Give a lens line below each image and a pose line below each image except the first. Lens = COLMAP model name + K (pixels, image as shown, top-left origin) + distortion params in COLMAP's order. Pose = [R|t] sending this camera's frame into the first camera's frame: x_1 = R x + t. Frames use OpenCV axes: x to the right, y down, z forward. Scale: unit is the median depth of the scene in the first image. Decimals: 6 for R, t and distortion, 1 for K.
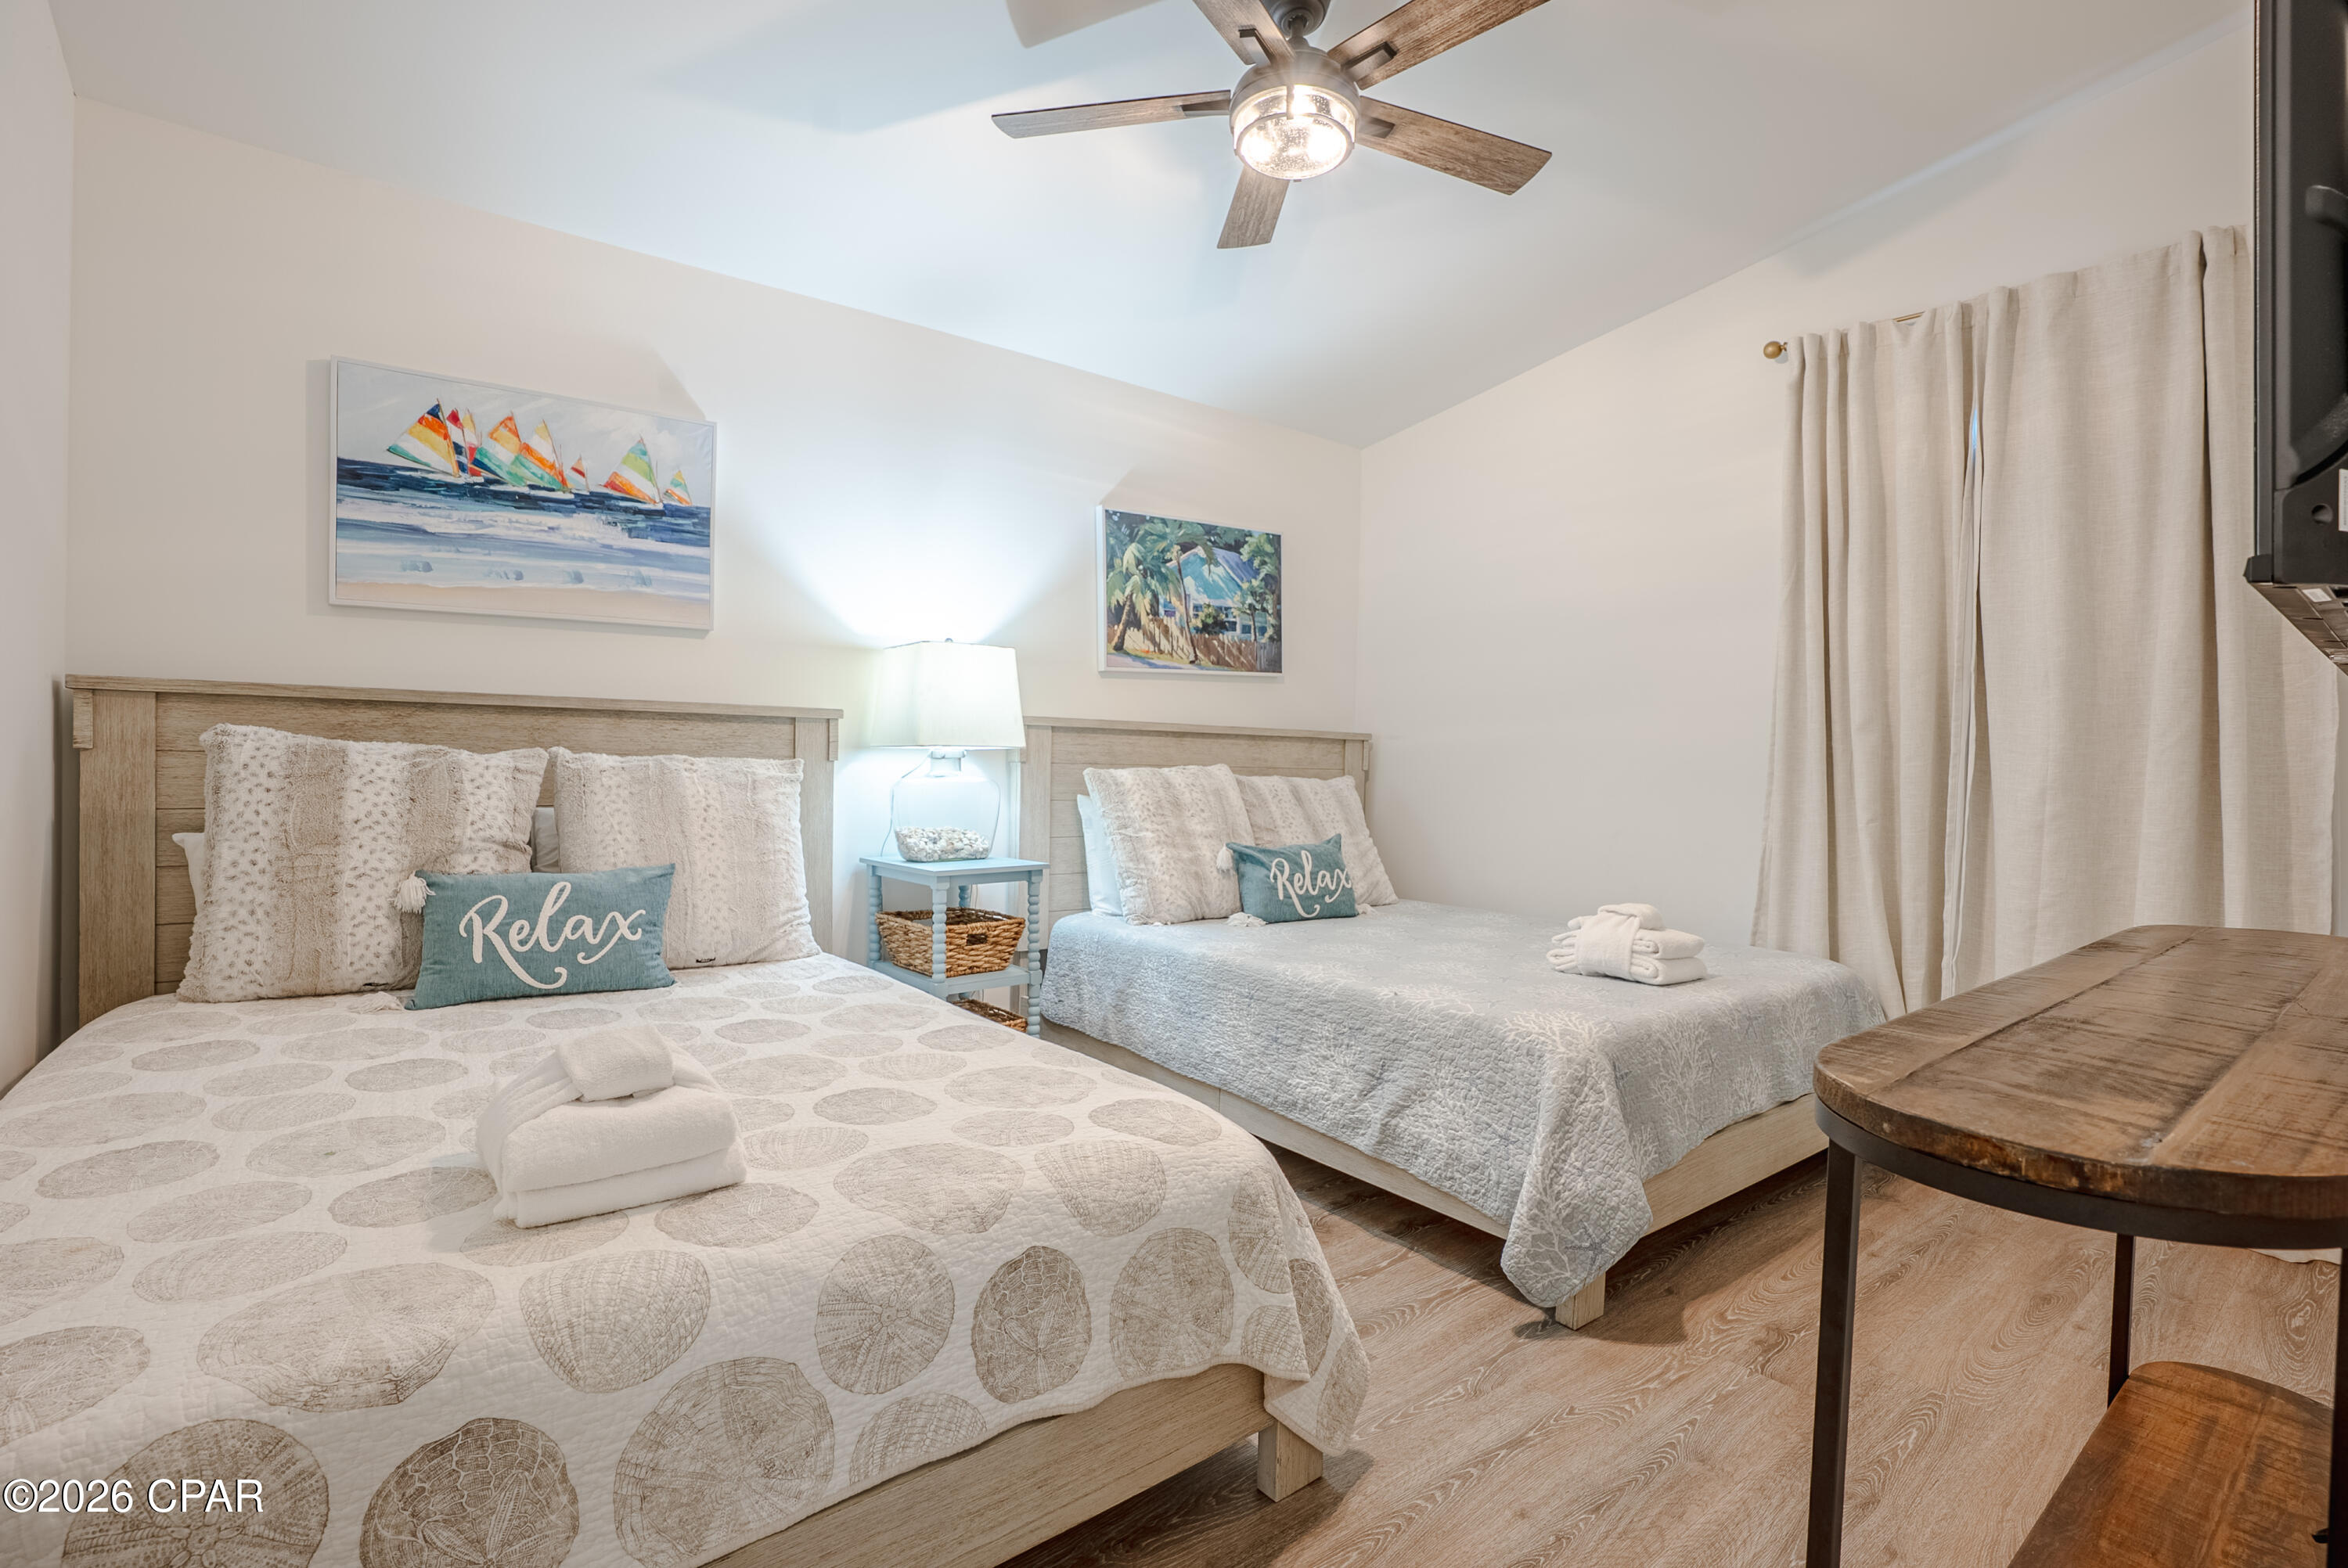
lens RADIAL K [[1087.1, 0, 1178.6], [0, 1087.1, 782.7], [0, 0, 1]] dist [-0.059091, 0.017998]
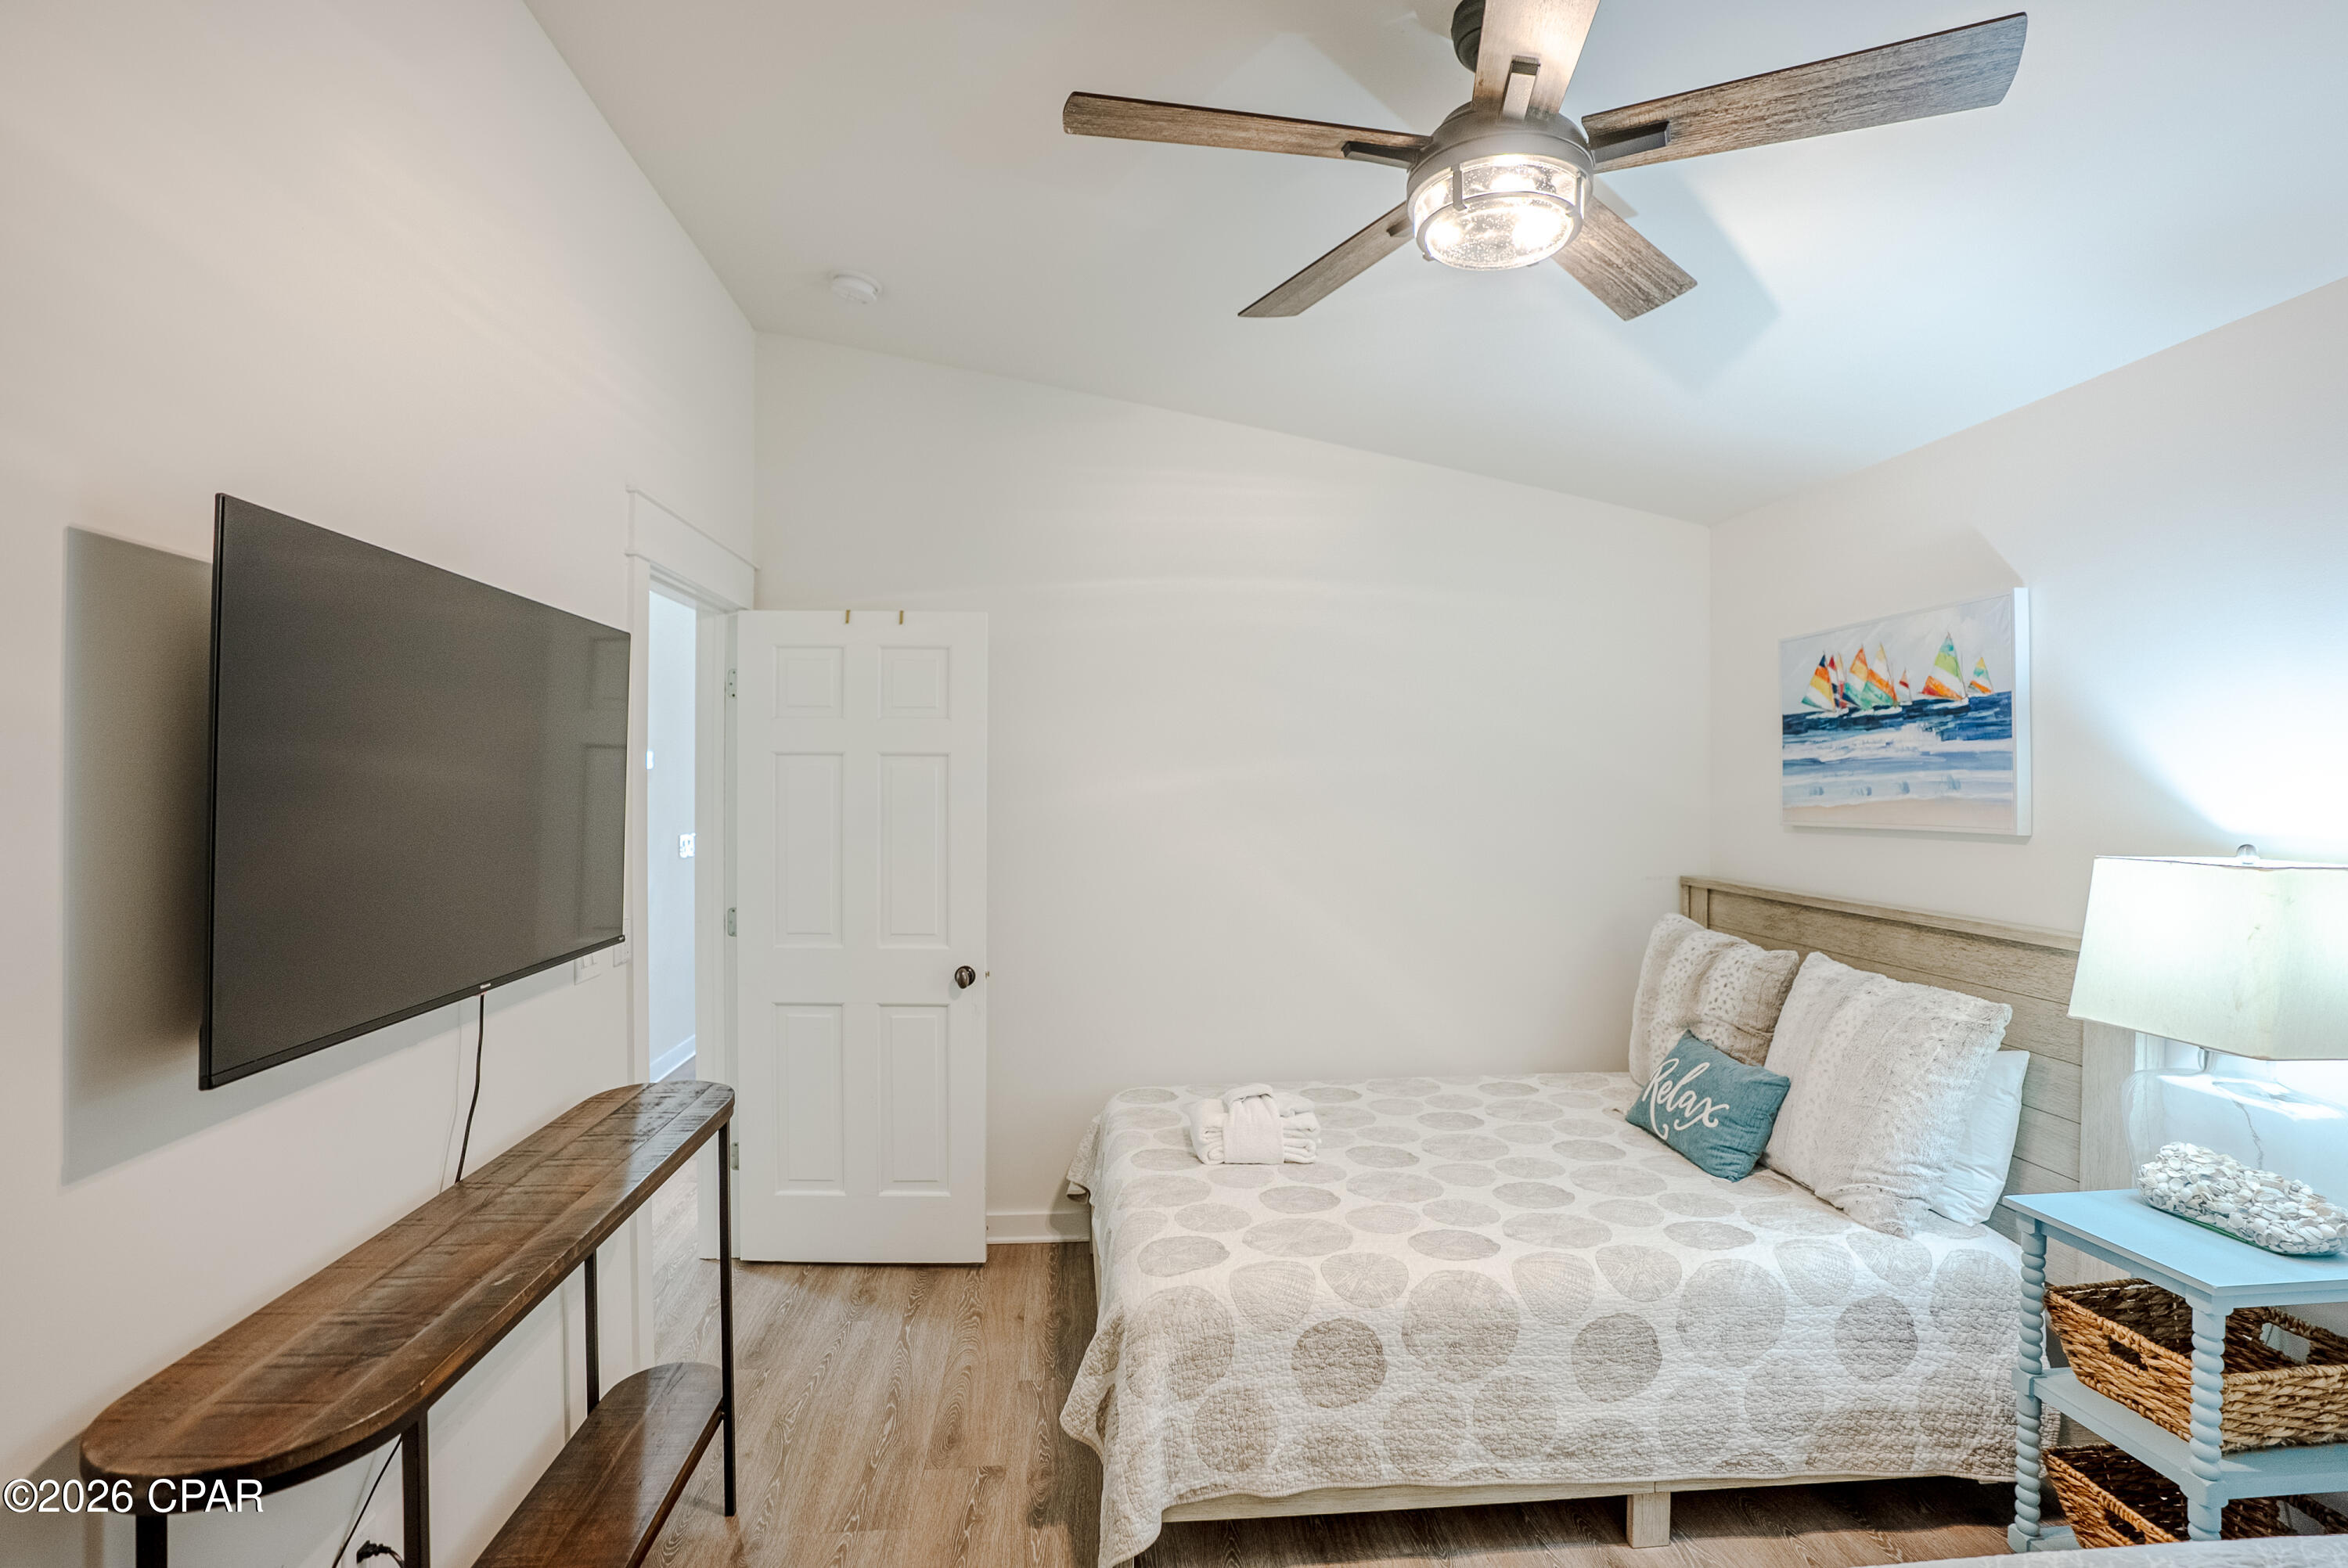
lens RADIAL K [[1087.1, 0, 1172.9], [0, 1087.1, 780.8], [0, 0, 1]] dist [-0.059091, 0.017998]
pose [[-0.561310, -0.007562, -0.827571, 0.686226], [-0.014226, 0.999899, 0.000512, -0.194487], [0.827484, 0.012060, -0.561360, 1.013850]]
